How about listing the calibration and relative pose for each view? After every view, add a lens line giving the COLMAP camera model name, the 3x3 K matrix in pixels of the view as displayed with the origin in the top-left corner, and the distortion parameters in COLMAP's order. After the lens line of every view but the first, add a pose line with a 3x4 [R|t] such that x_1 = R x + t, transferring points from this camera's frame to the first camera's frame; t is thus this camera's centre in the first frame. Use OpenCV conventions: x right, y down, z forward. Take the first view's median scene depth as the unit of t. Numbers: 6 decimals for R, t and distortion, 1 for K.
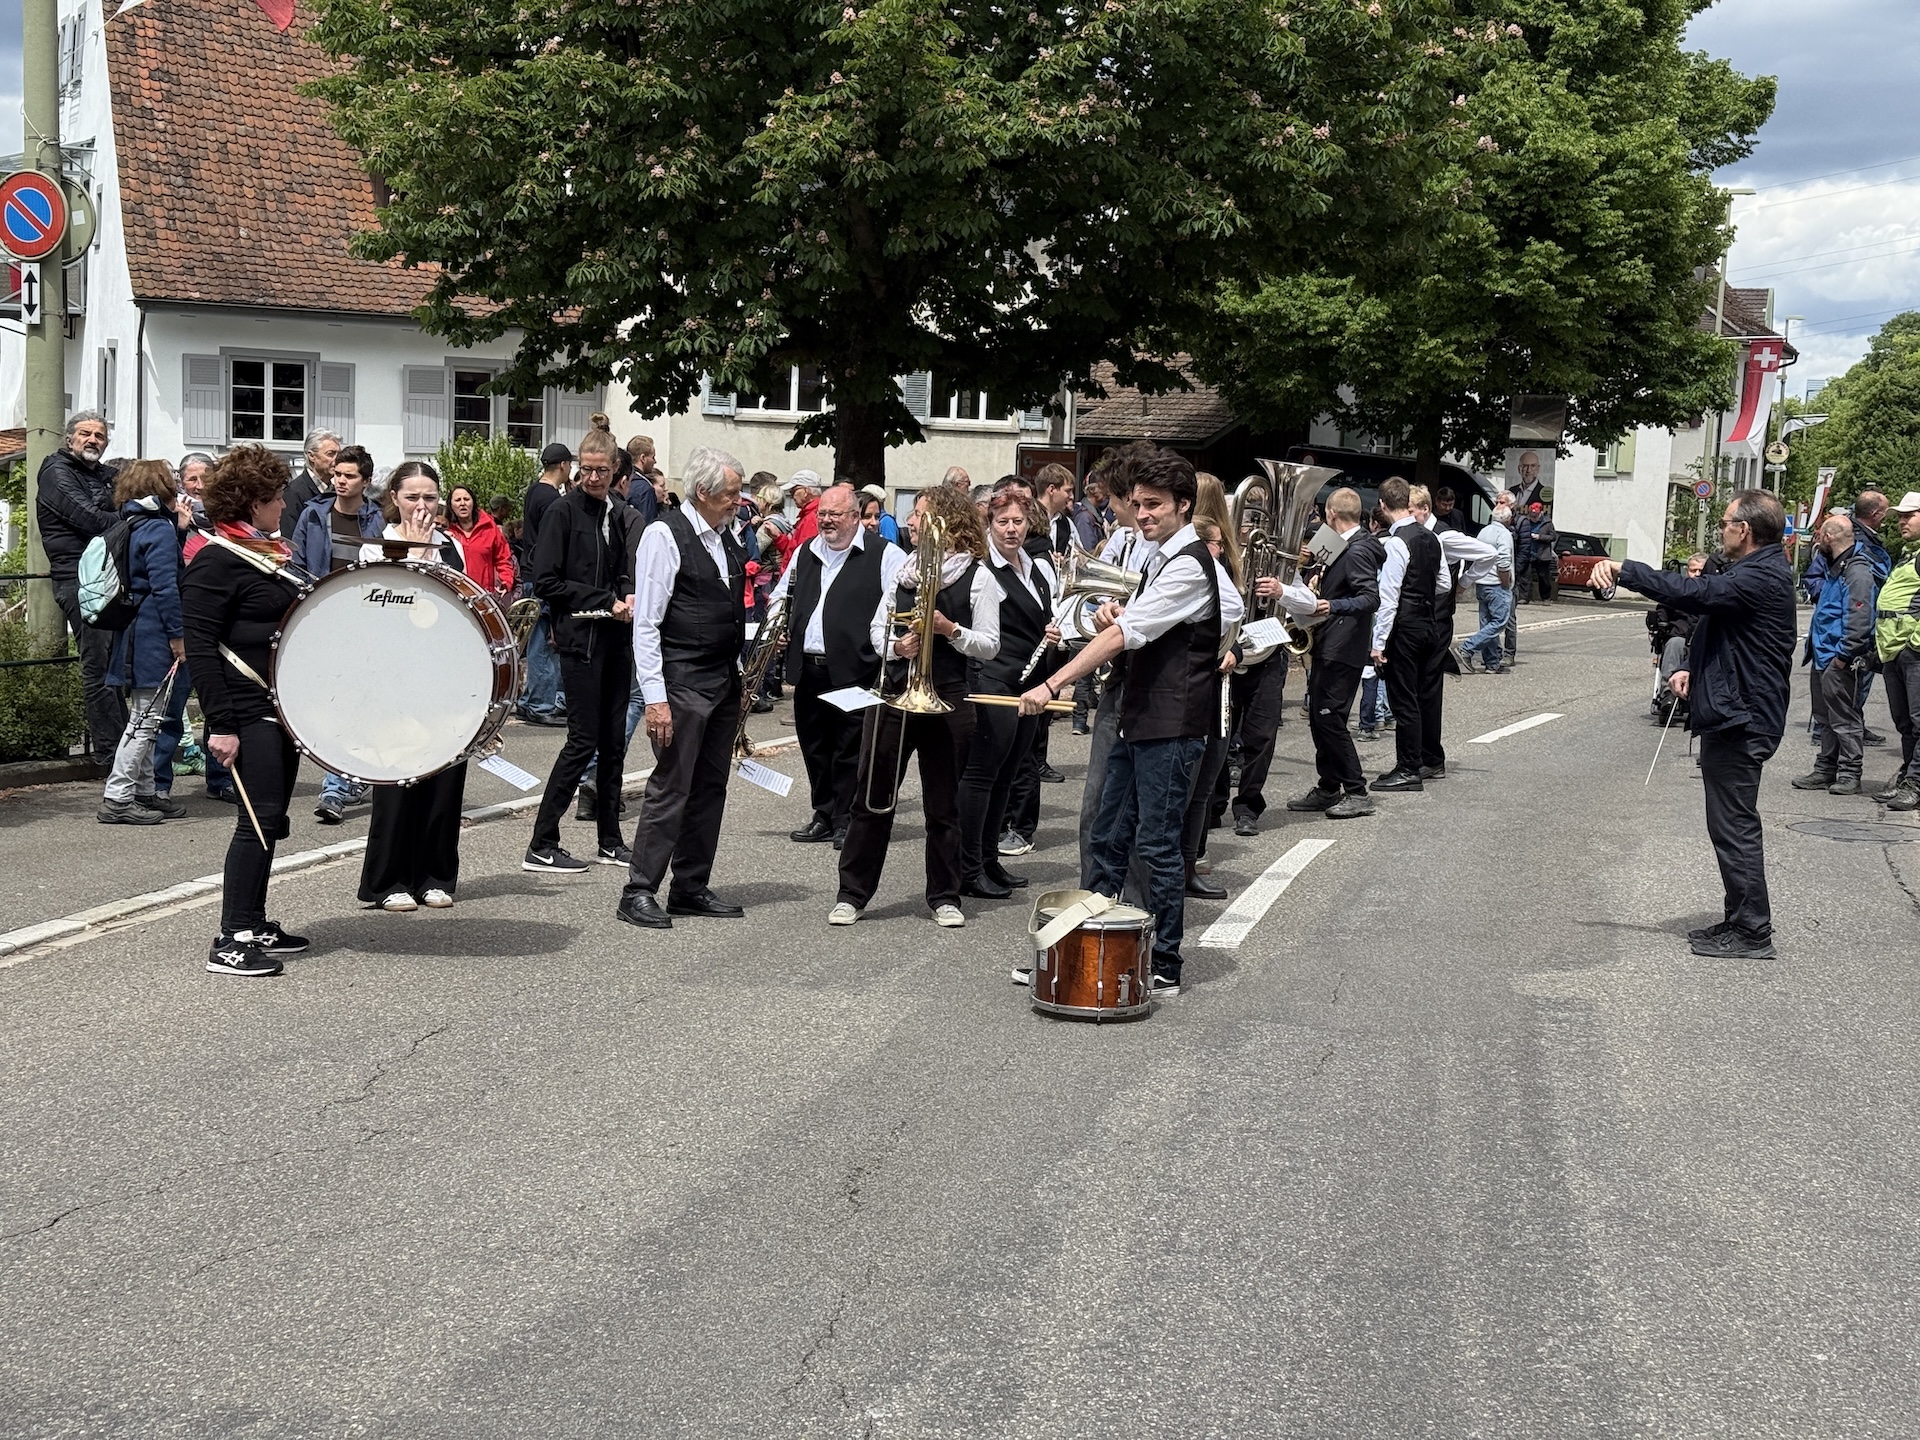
lens RADIAL K [[2685.0, 0, 967.7], [0, 2685.0, 724.6], [0, 0, 1]] dist [0.123209, 0.000000]
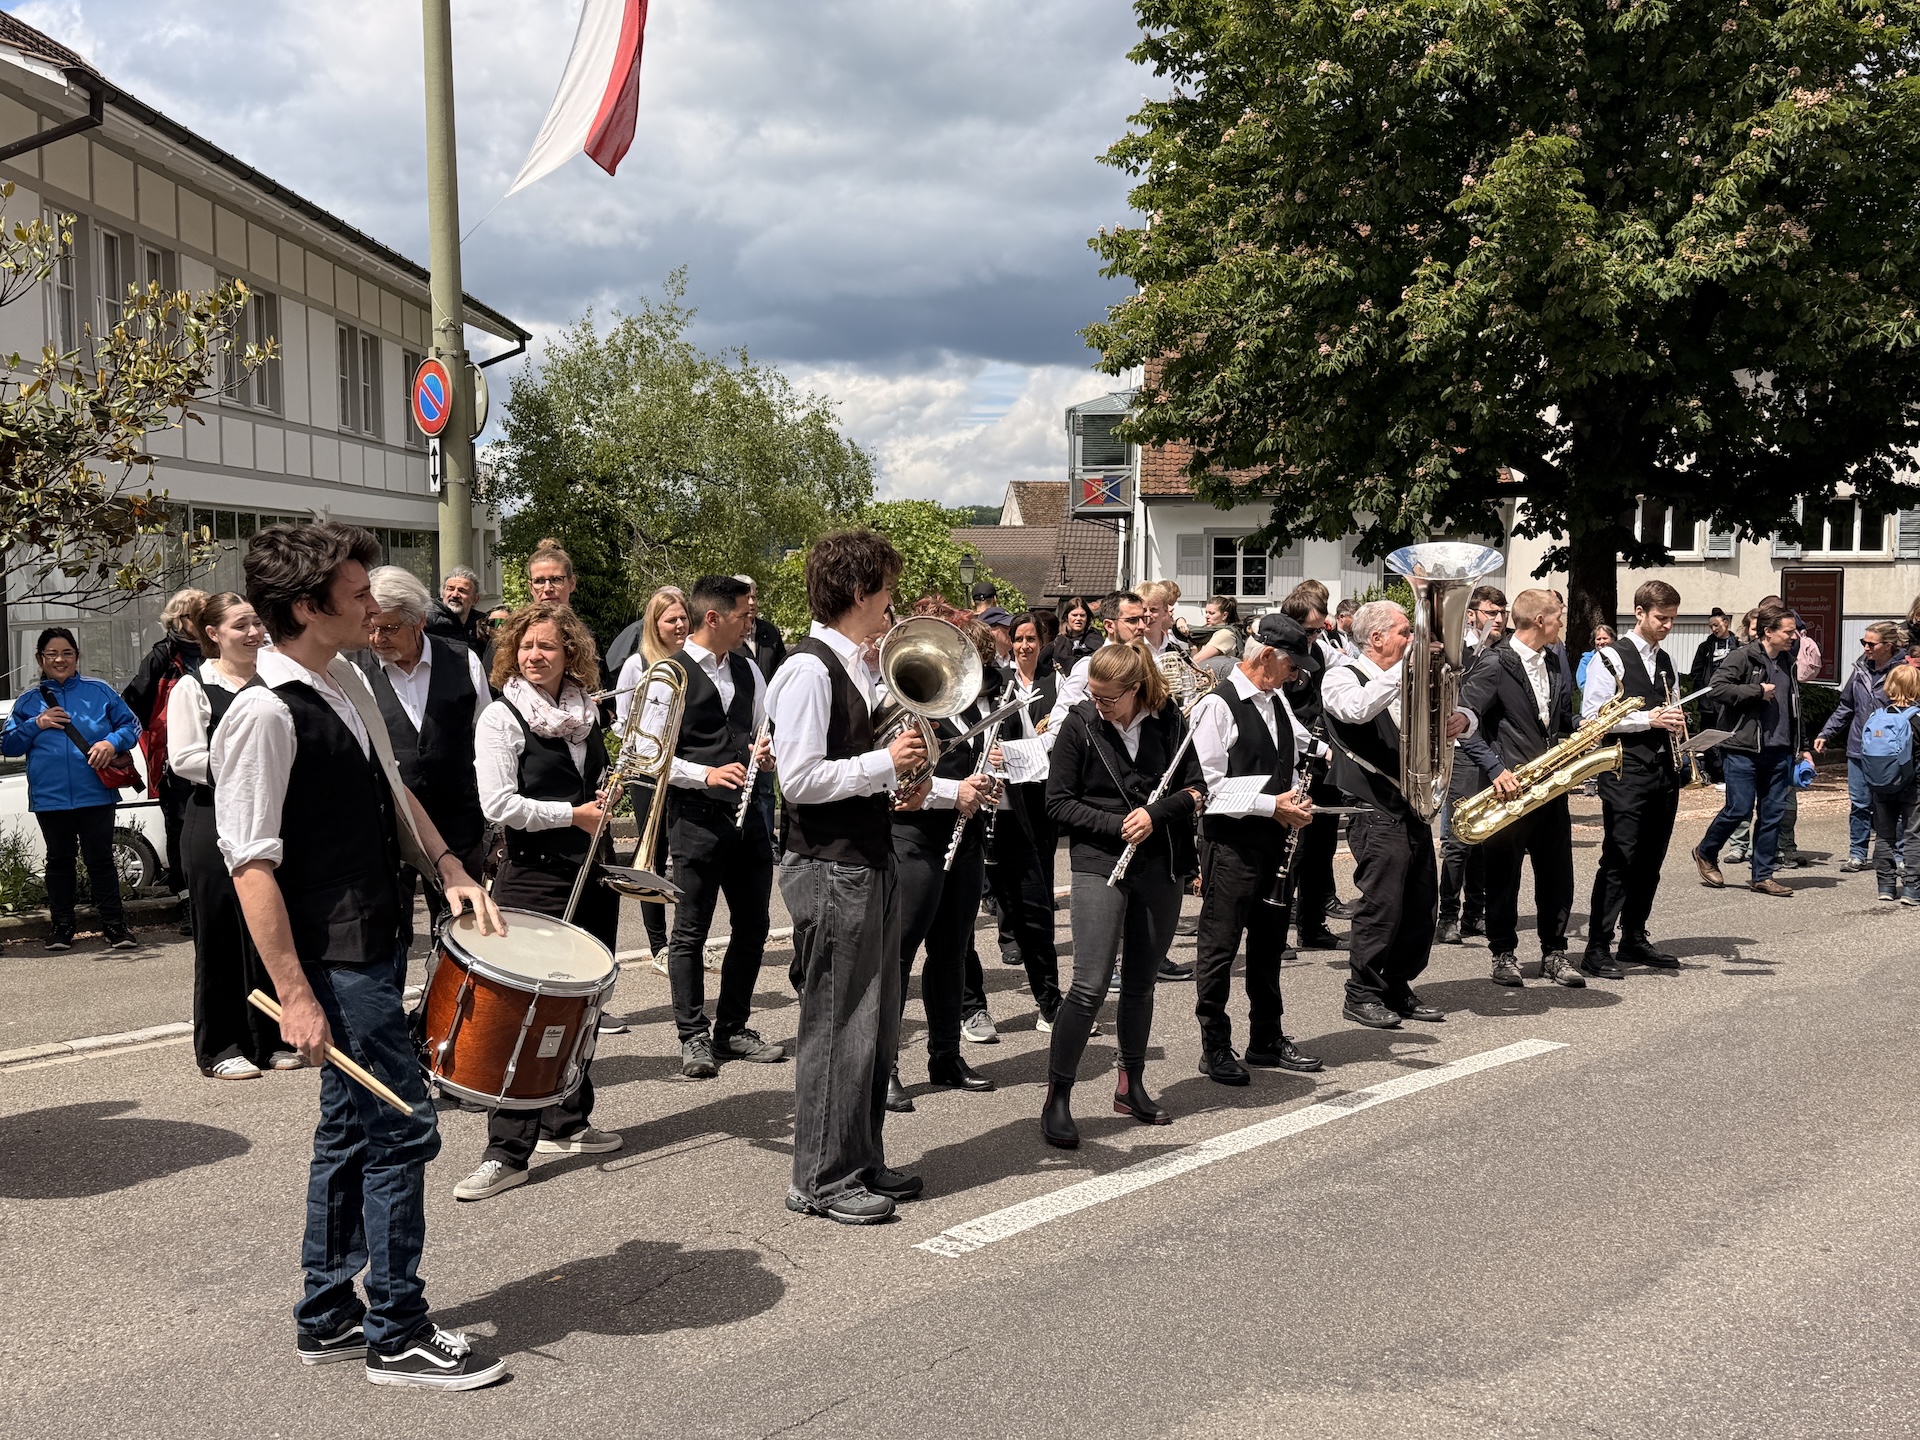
lens RADIAL K [[1914.5, 0, 971.9], [0, 1914.5, 737.8], [0, 0, 1]] dist [0.082932, 0.000000]
pose [[0.883998, -0.004160, -0.467472, 0.114637], [-0.010446, 0.999535, -0.028648, -0.011182], [0.467374, 0.030208, 0.883544, 0.183621]]
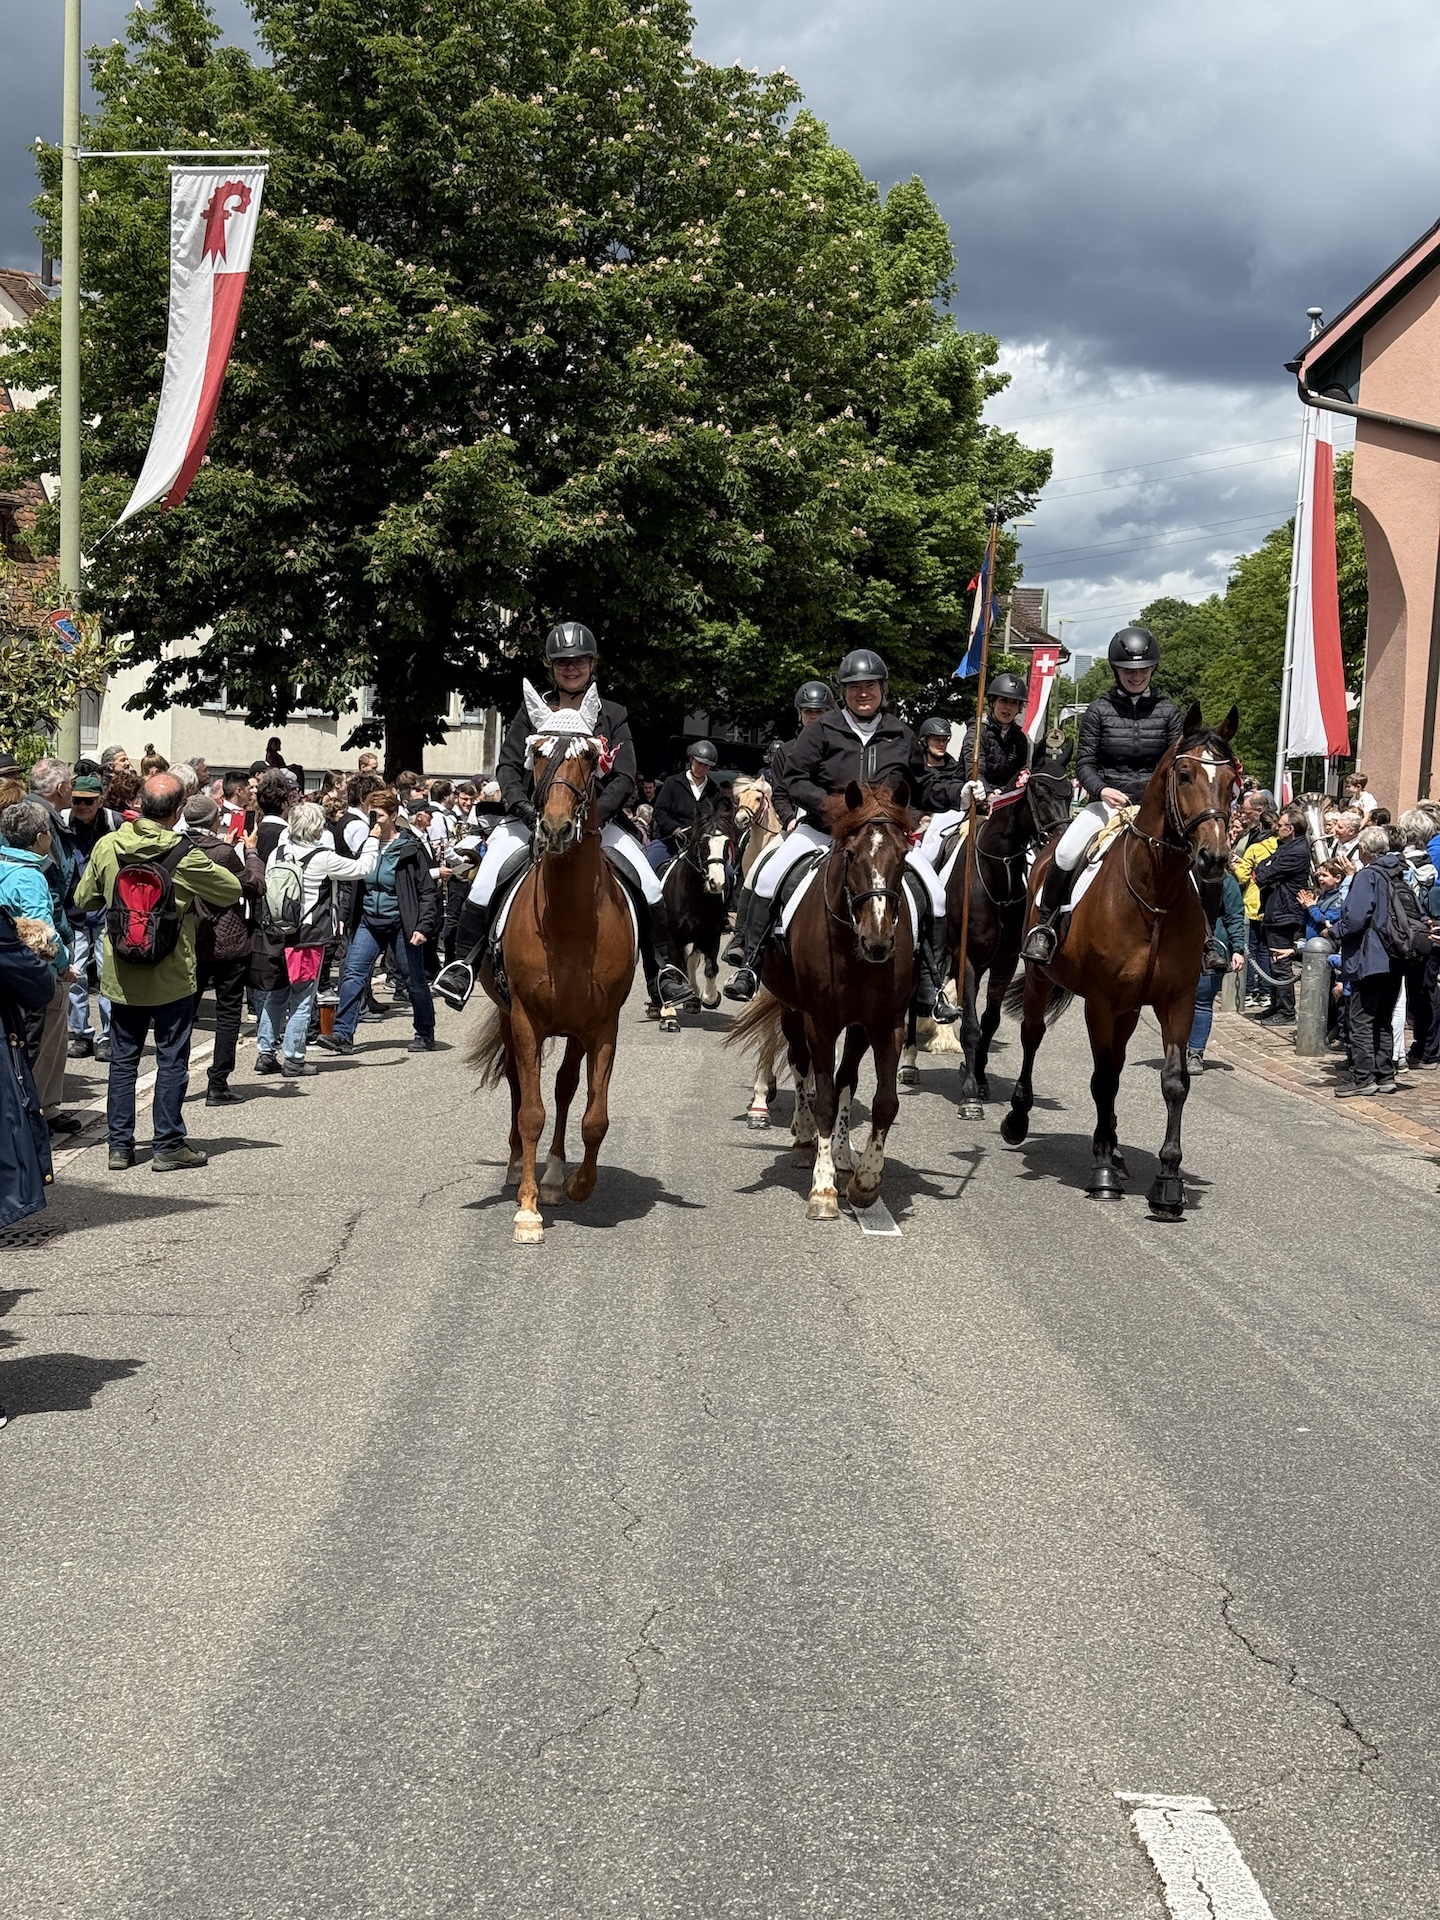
lens RADIAL K [[2685.0, 0, 747.4], [0, 2685.0, 989.4], [0, 0, 1]] dist [0.123209, 0.000000]
pose [[0.984435, -0.010705, 0.175420, -0.112145], [0.010889, 0.999941, -0.000082, 0.018440], [-0.175409, 0.001991, 0.984494, -0.355410]]
